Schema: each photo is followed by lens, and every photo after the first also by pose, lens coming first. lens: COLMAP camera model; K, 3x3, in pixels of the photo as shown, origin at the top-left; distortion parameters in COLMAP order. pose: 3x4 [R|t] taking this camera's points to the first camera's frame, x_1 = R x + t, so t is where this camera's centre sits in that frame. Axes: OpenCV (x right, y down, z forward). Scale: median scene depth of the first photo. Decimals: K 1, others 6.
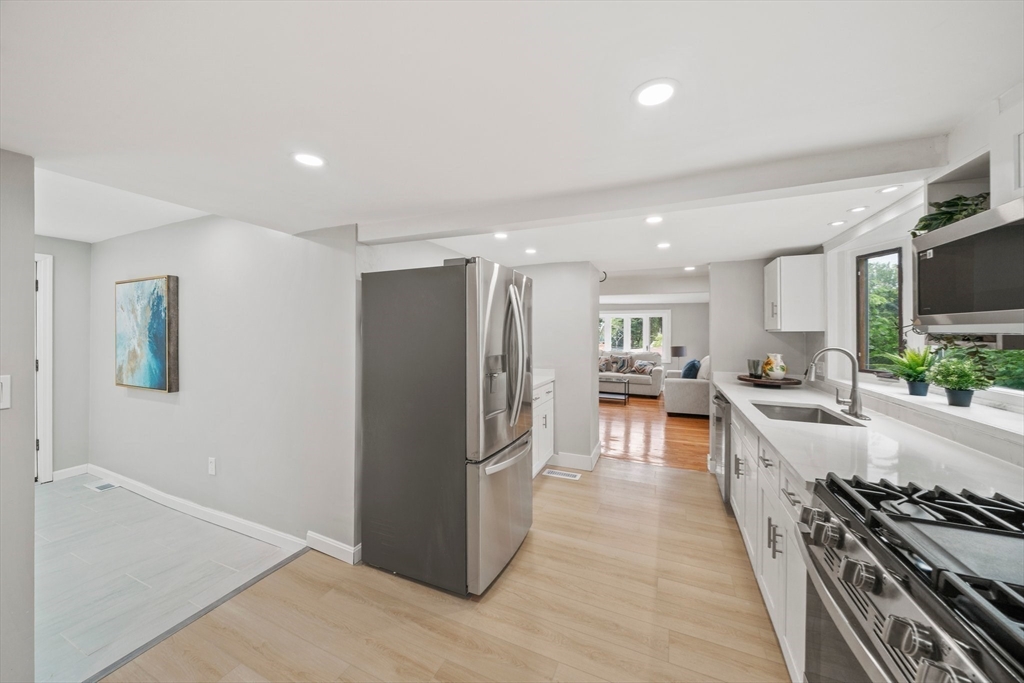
lens RADIAL K [[356.3, 0, 517.9], [0, 356.3, 334.7], [0, 0, 1]] dist [-0.006252, -0.000345]
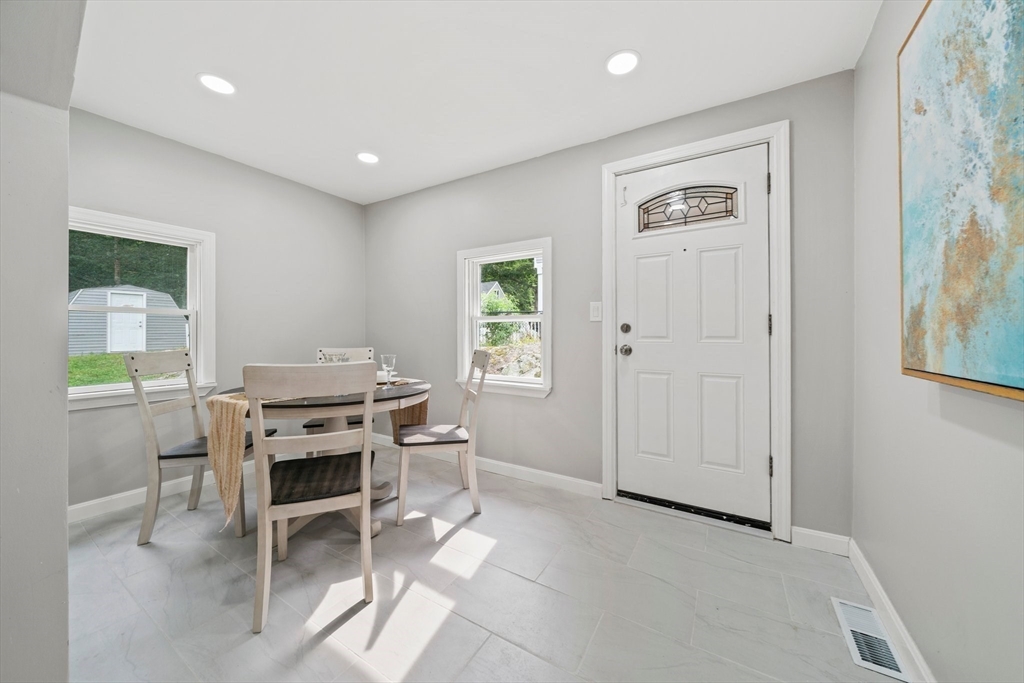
lens RADIAL K [[356.3, 0, 514.8], [0, 356.3, 331.9], [0, 0, 1]] dist [-0.006252, -0.000345]
pose [[-0.136367, -0.012893, -0.990575, -0.785636], [-0.009656, 0.999885, -0.011685, 0.114396], [0.990611, 0.007972, -0.136475, 0.706759]]
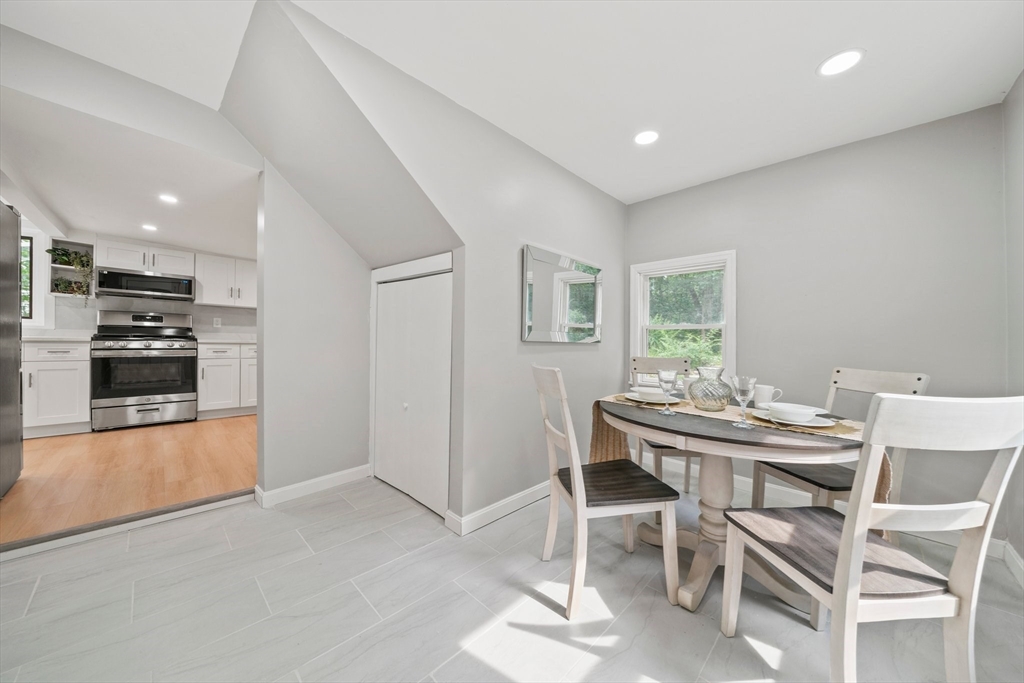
lens RADIAL K [[356.3, 0, 517.2], [0, 356.3, 342.4], [0, 0, 1]] dist [-0.006252, -0.000345]
pose [[-0.936296, -0.026276, 0.350227, -1.339124], [-0.022426, 0.999635, 0.015046, 0.107960], [-0.350494, 0.006233, -0.936544, 0.910952]]
